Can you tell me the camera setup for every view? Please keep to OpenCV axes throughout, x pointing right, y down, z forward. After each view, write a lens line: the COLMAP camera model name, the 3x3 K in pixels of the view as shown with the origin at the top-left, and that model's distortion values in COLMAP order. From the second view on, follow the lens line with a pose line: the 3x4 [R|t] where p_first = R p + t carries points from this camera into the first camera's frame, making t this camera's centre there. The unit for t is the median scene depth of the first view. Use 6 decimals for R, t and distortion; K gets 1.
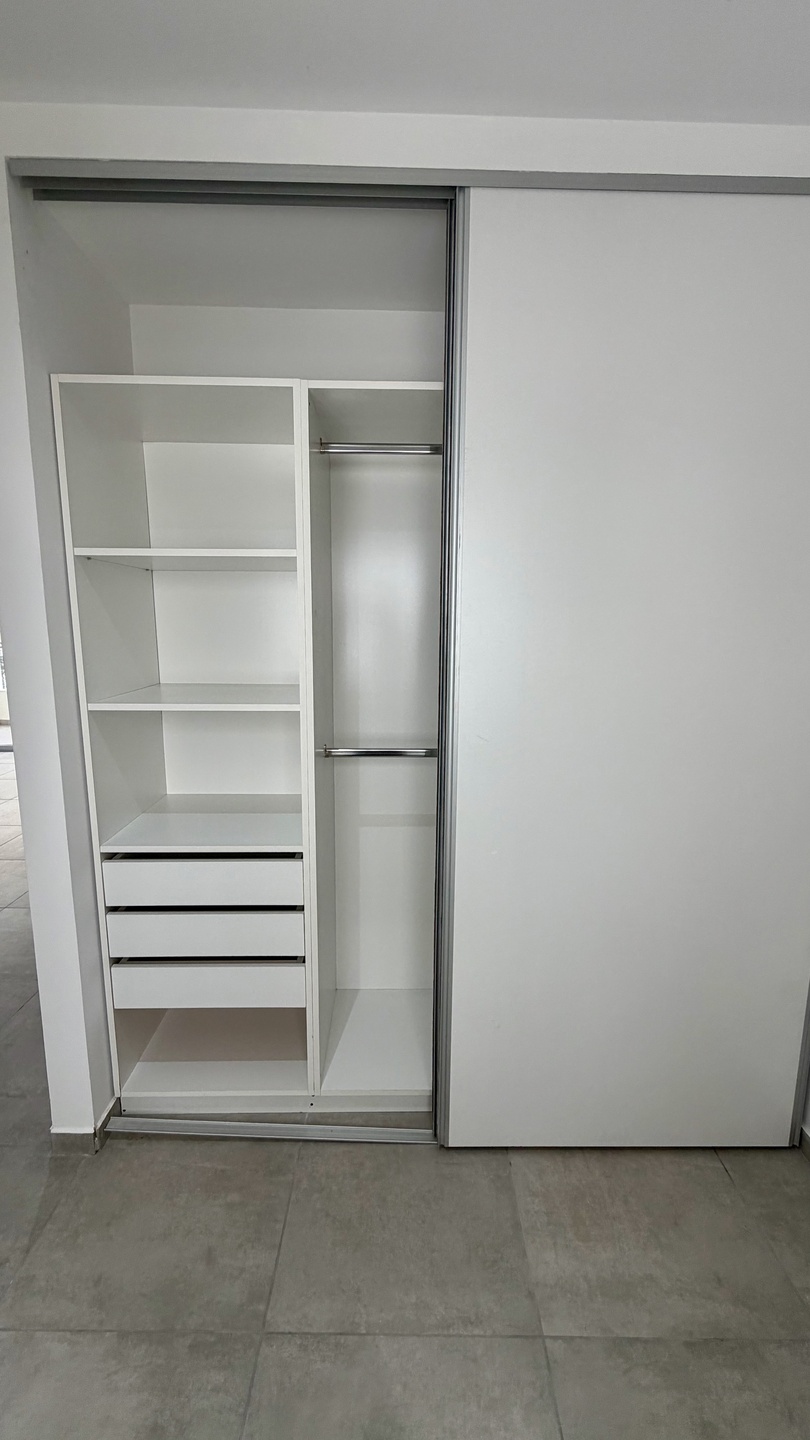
lens RADIAL K [[576.1, 0, 413.2], [0, 576.1, 713.0], [0, 0, 1]] dist [0.002920, 0.000530]
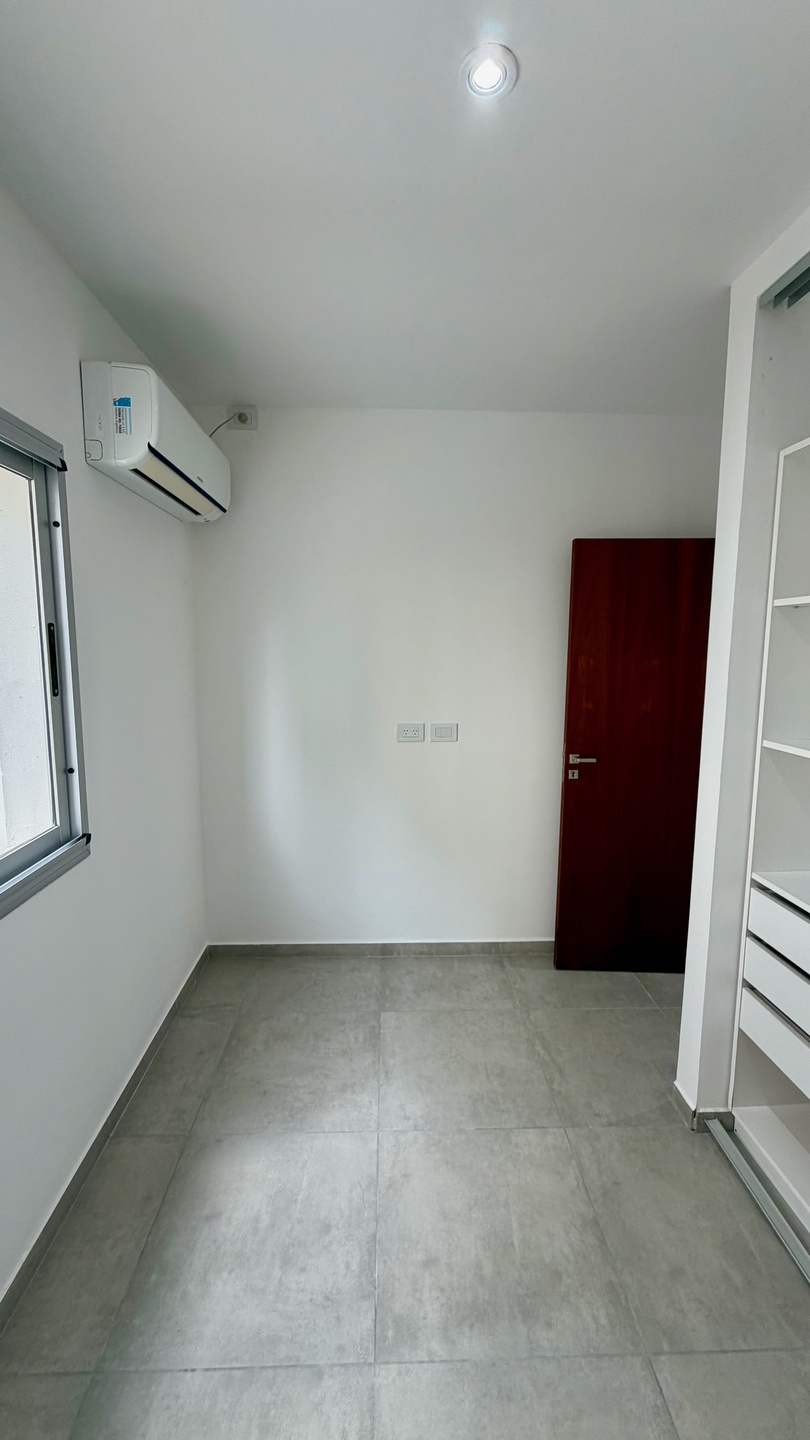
lens RADIAL K [[576.1, 0, 407.5], [0, 576.1, 725.3], [0, 0, 1]] dist [0.002920, 0.000530]
pose [[0.041095, 0.127353, -0.991006, 0.532207], [-0.165920, 0.978942, 0.118922, -0.070189], [0.985283, 0.159540, 0.061360, 0.296397]]
